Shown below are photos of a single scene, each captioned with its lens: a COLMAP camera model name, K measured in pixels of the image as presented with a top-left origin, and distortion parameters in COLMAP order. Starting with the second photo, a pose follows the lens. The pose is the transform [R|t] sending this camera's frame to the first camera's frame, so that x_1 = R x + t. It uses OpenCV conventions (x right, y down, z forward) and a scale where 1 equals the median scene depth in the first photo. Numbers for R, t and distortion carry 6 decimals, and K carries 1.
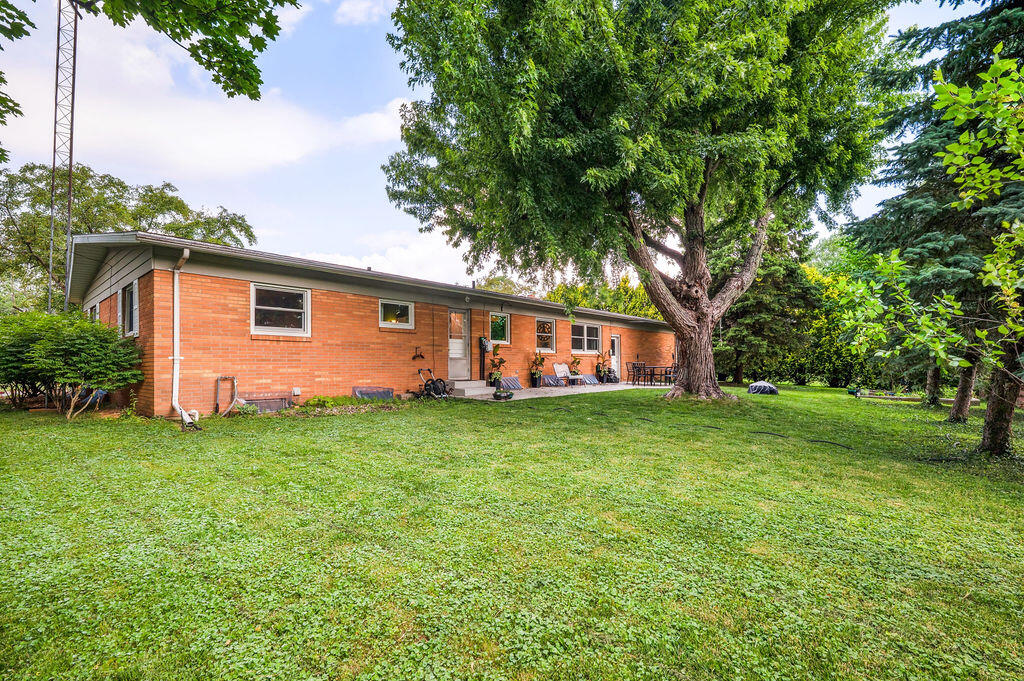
lens RADIAL K [[411.9, 0, 511.6], [0, 411.9, 344.6], [0, 0, 1]] dist [0.001984, 0.000886]
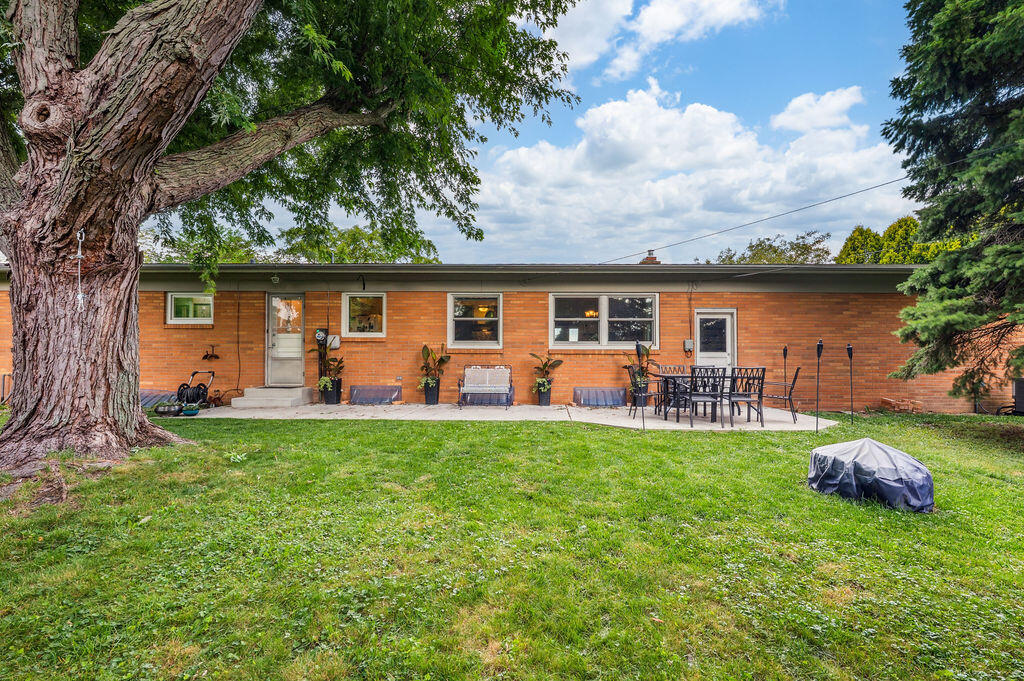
lens RADIAL K [[411.9, 0, 512.0], [0, 411.9, 346.8], [0, 0, 1]] dist [0.001984, 0.000886]
pose [[0.668516, -0.024876, -0.743282, 0.656967], [0.026720, 0.999599, -0.009421, 0.027359], [0.743217, -0.013562, 0.668912, 0.726595]]
